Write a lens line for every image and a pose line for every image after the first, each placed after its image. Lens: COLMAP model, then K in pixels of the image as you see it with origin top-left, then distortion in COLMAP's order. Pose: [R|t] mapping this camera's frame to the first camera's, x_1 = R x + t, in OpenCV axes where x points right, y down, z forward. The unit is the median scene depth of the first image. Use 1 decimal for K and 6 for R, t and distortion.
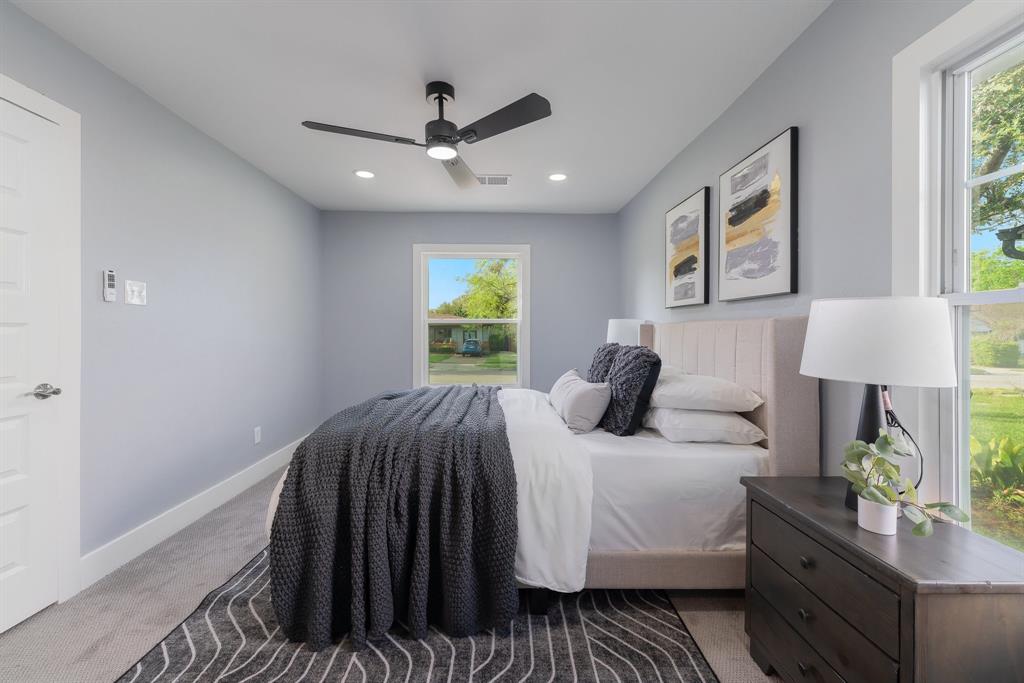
lens RADIAL K [[401.1, 0, 504.8], [0, 401.1, 335.8], [0, 0, 1]] dist [0.000229, 0.000380]
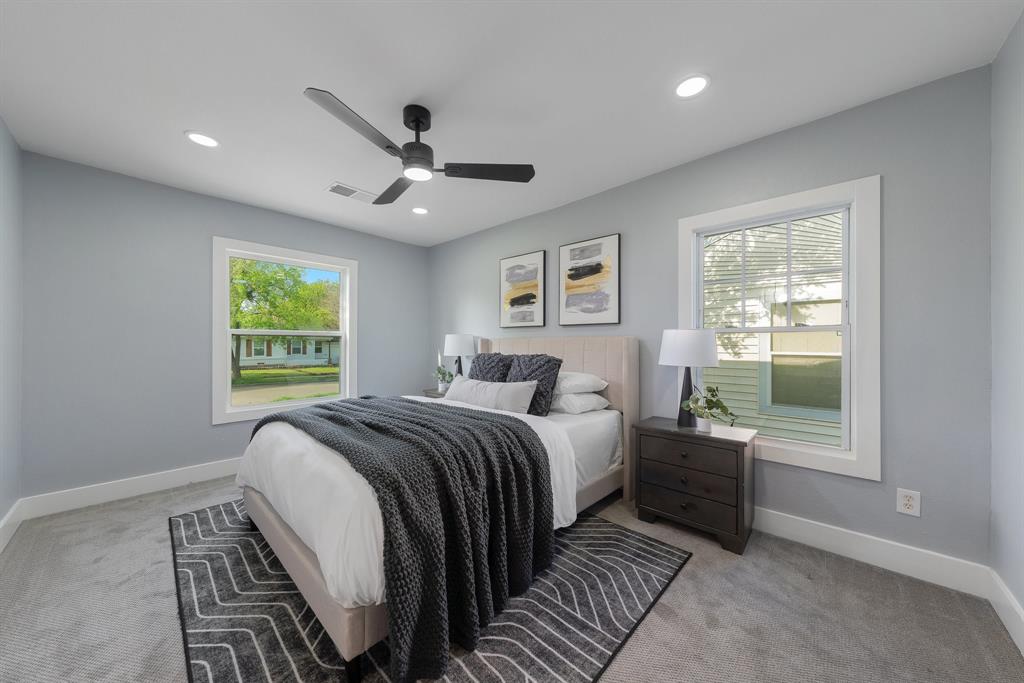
lens RADIAL K [[350.7, 0, 491.7], [0, 350.7, 345.3], [0, 0, 1]] dist [-0.005356, 0.000283]
pose [[0.712457, -0.000424, 0.701716, -0.716390], [0.006703, 0.999958, -0.006201, -0.000098], [-0.701684, 0.009122, 0.712430, 0.229027]]
